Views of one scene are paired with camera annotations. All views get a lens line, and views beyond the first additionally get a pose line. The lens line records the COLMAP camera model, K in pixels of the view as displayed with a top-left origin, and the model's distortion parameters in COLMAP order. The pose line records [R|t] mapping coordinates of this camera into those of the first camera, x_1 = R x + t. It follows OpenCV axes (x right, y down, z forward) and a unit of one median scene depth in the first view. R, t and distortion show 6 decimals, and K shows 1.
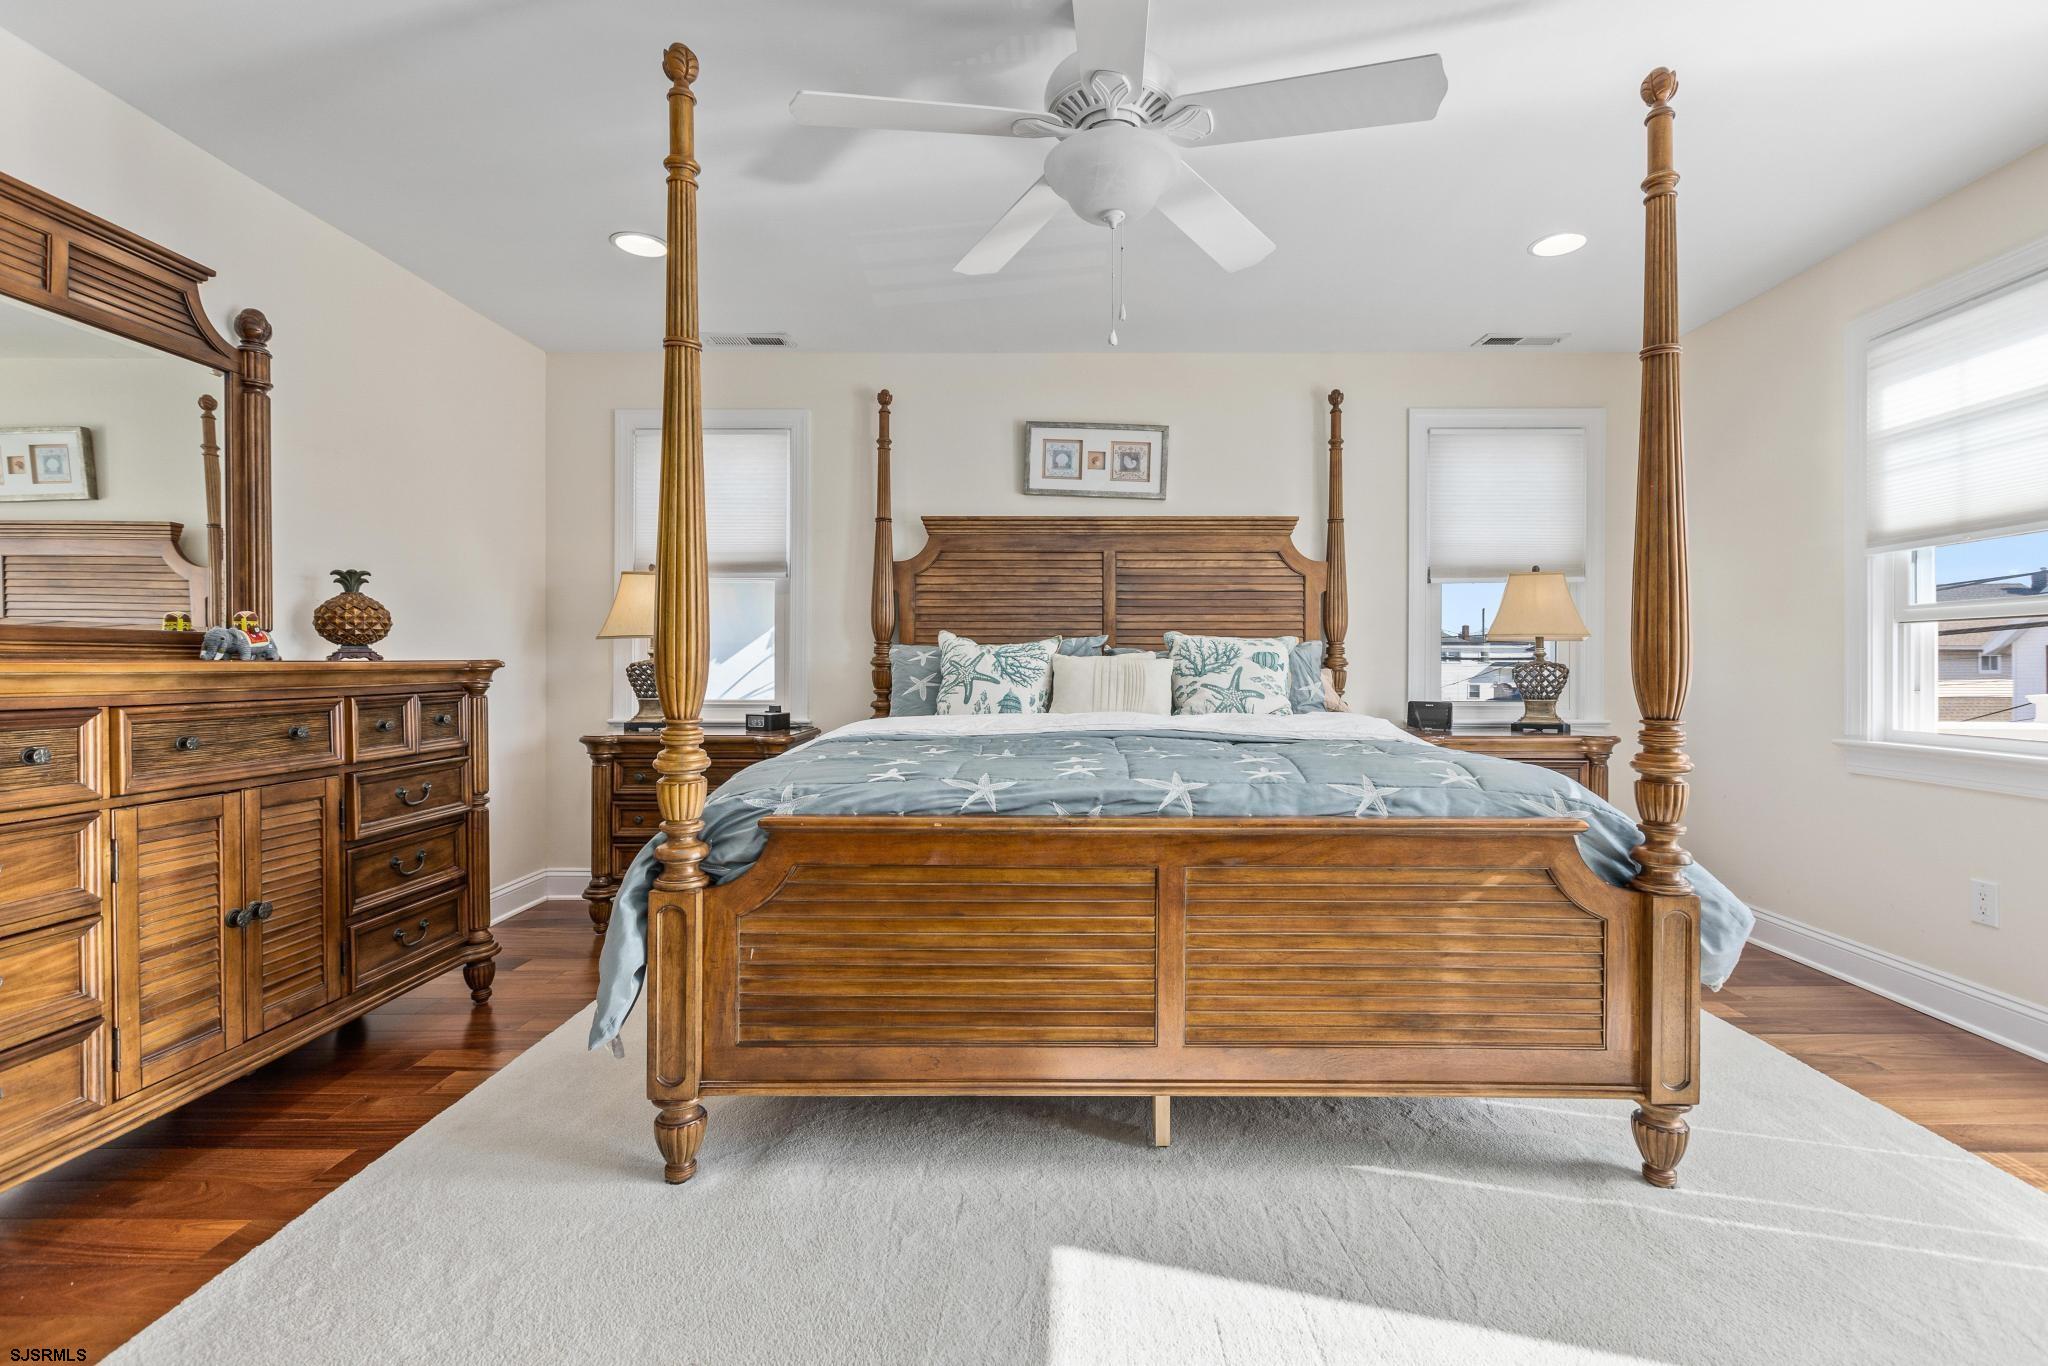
lens RADIAL K [[928.5, 0, 1030.8], [0, 928.5, 674.1], [0, 0, 1]] dist [0.004137, 0.000702]
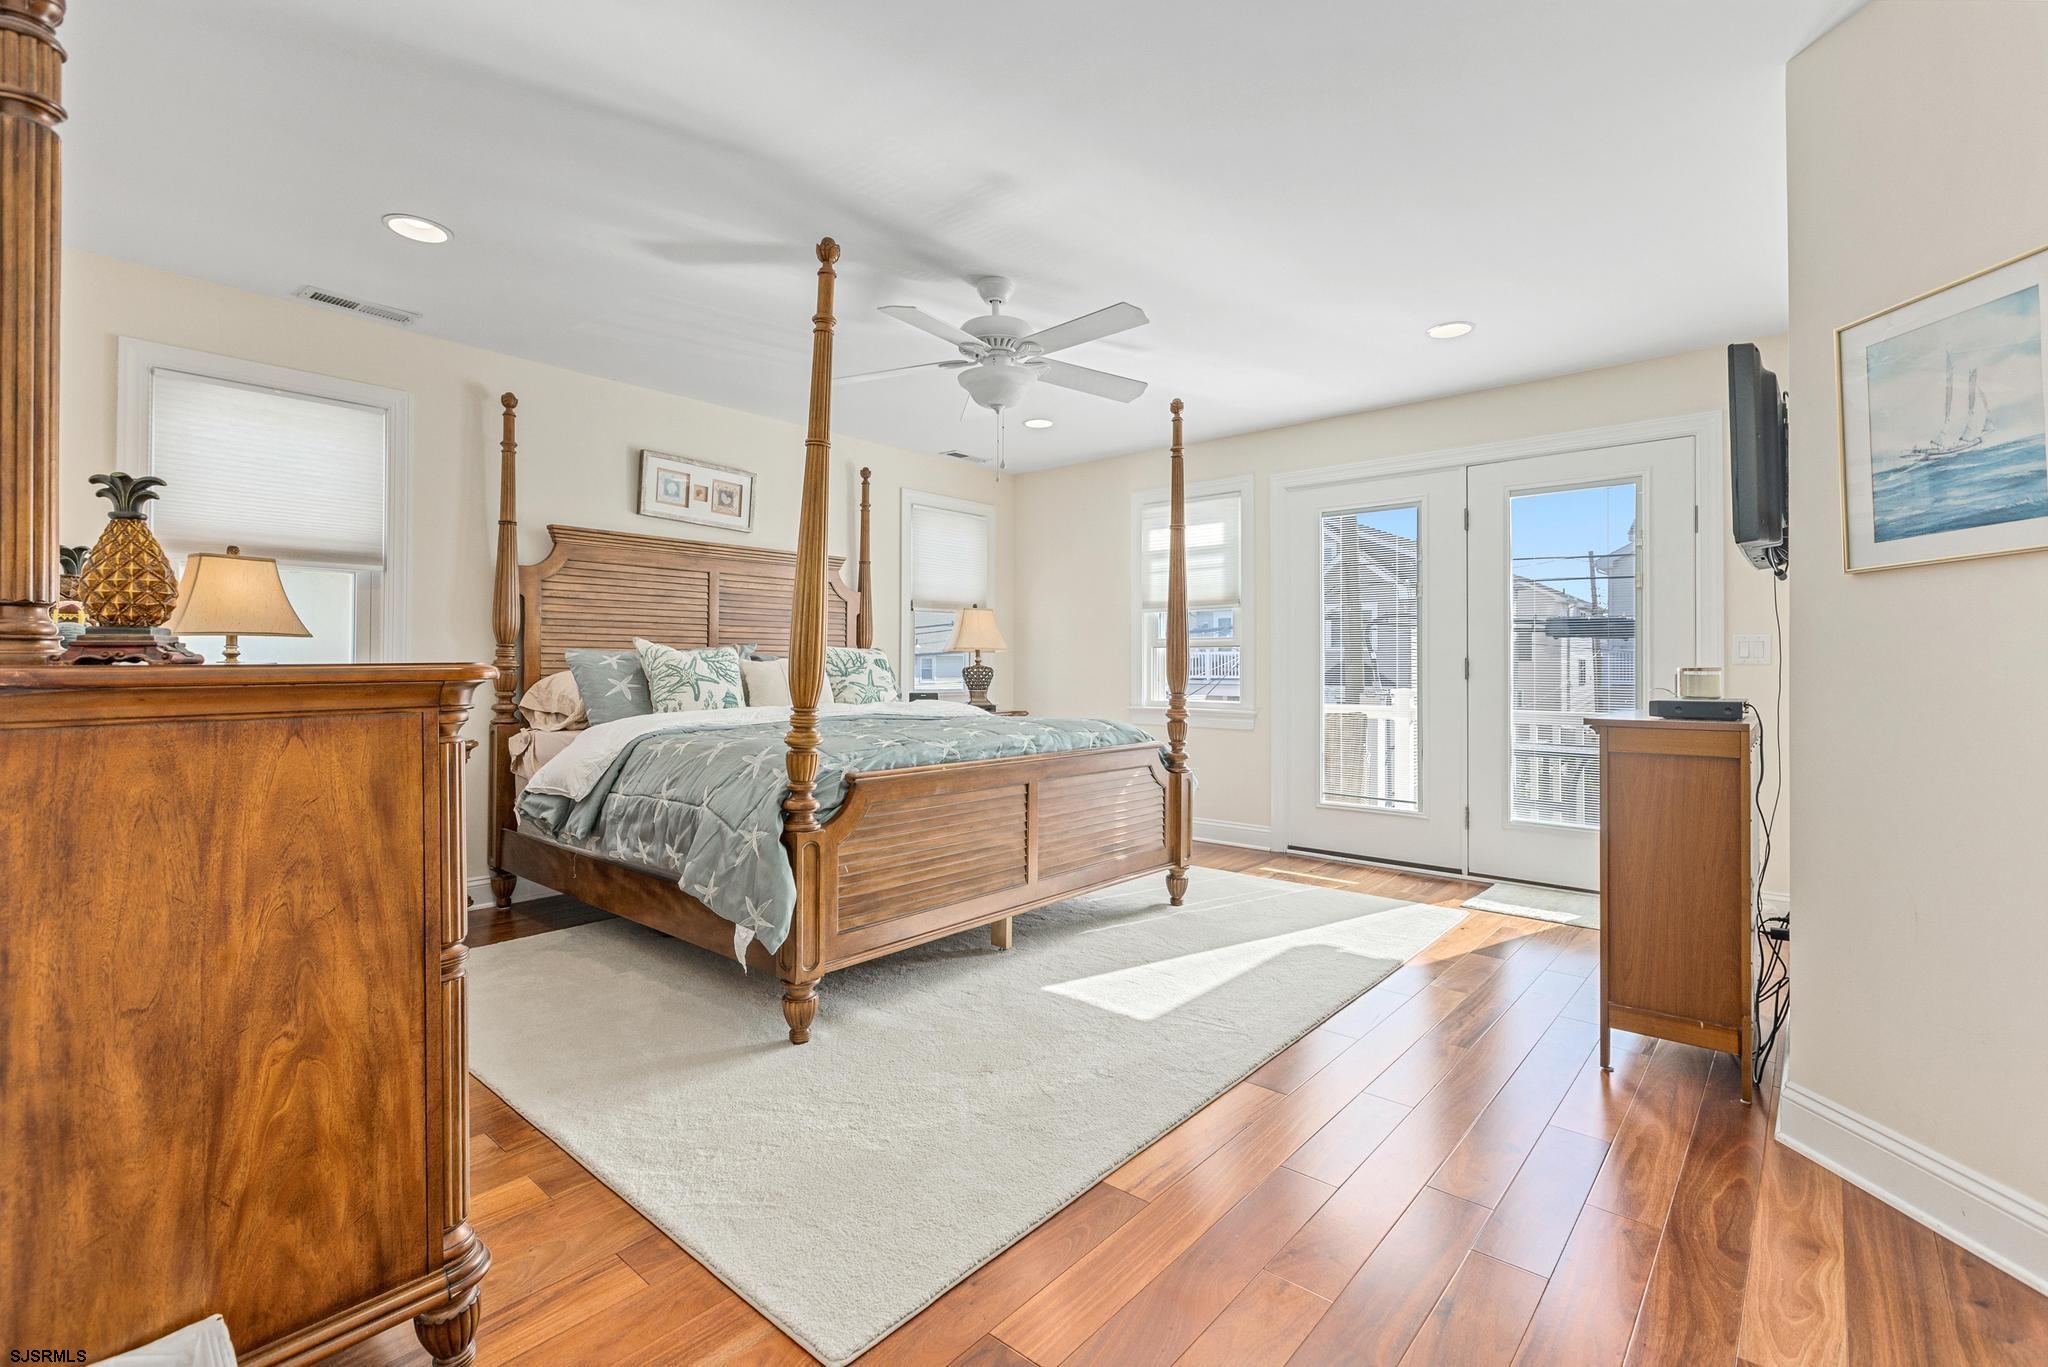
lens RADIAL K [[928.5, 0, 1016.2], [0, 928.5, 674.5], [0, 0, 1]] dist [0.004137, 0.000702]
pose [[0.656249, -0.006113, 0.754520, -0.693435], [0.005921, 0.999978, 0.002952, -0.003043], [-0.754522, 0.002531, 0.656270, -0.086010]]
